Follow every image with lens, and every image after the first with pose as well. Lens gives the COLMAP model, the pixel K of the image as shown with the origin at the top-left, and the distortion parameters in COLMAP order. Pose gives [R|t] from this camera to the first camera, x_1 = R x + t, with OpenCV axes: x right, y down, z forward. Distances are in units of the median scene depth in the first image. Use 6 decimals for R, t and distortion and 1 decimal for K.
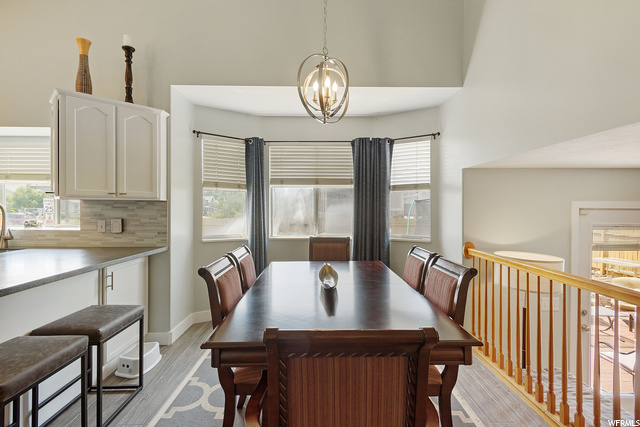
lens RADIAL K [[303.7, 0, 319.6], [0, 303.7, 207.0], [0, 0, 1]] dist [0.012779, -0.000909]
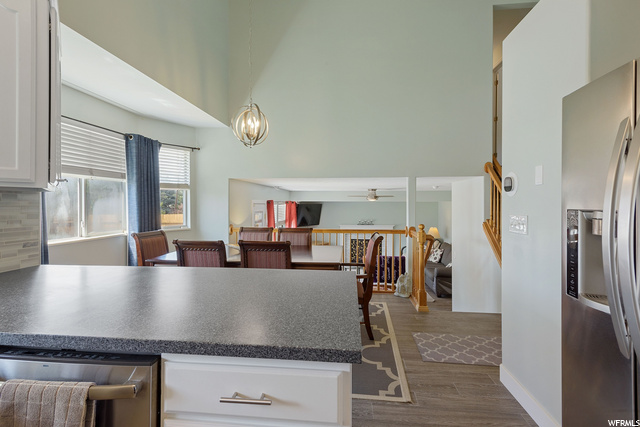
lens RADIAL K [[303.7, 0, 319.6], [0, 303.7, 207.0], [0, 0, 1]] dist [0.012779, -0.000909]
pose [[0.117392, -0.011099, 0.993024, -1.121416], [-0.006652, 0.999906, 0.011962, -0.000765], [-0.993063, -0.008009, 0.117308, 0.374917]]
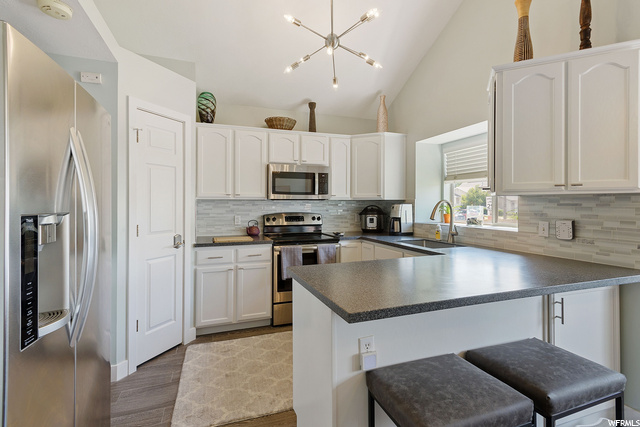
lens RADIAL K [[303.7, 0, 319.6], [0, 303.7, 207.0], [0, 0, 1]] dist [0.012779, -0.000909]
pose [[0.328819, 0.004049, -0.944384, -0.170430], [0.004947, 0.999970, 0.006010, -0.000264], [0.944380, -0.006648, 0.328789, 0.211345]]
